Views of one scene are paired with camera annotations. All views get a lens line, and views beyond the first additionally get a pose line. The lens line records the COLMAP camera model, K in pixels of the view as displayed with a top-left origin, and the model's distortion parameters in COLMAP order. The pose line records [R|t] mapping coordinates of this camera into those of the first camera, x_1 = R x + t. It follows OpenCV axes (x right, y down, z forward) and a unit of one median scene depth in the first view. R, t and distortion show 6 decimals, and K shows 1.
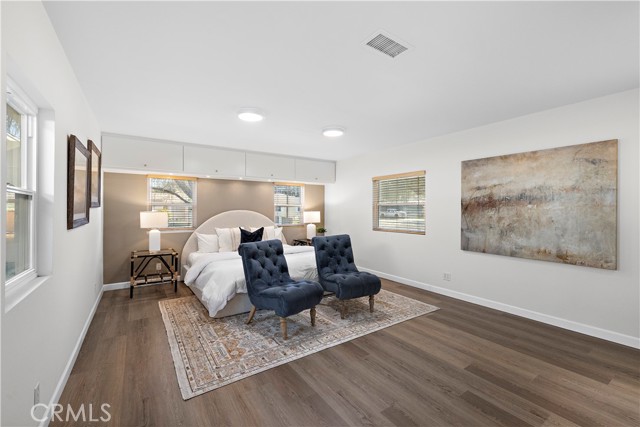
lens RADIAL K [[270.3, 0, 322.4], [0, 270.3, 214.8], [0, 0, 1]] dist [0.000854, 0.000261]
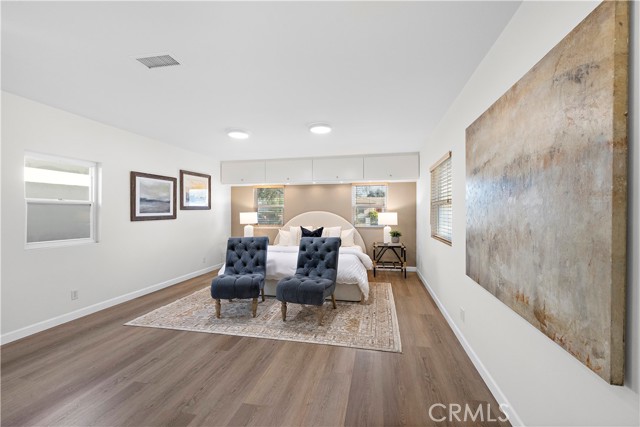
lens RADIAL K [[270.3, 0, 322.4], [0, 270.3, 214.8], [0, 0, 1]] dist [0.000854, 0.000261]
pose [[0.690413, 0.005515, -0.723395, 0.953860], [-0.009456, 0.999954, -0.001402, -0.001212], [0.723354, 0.007809, 0.690433, 0.451540]]
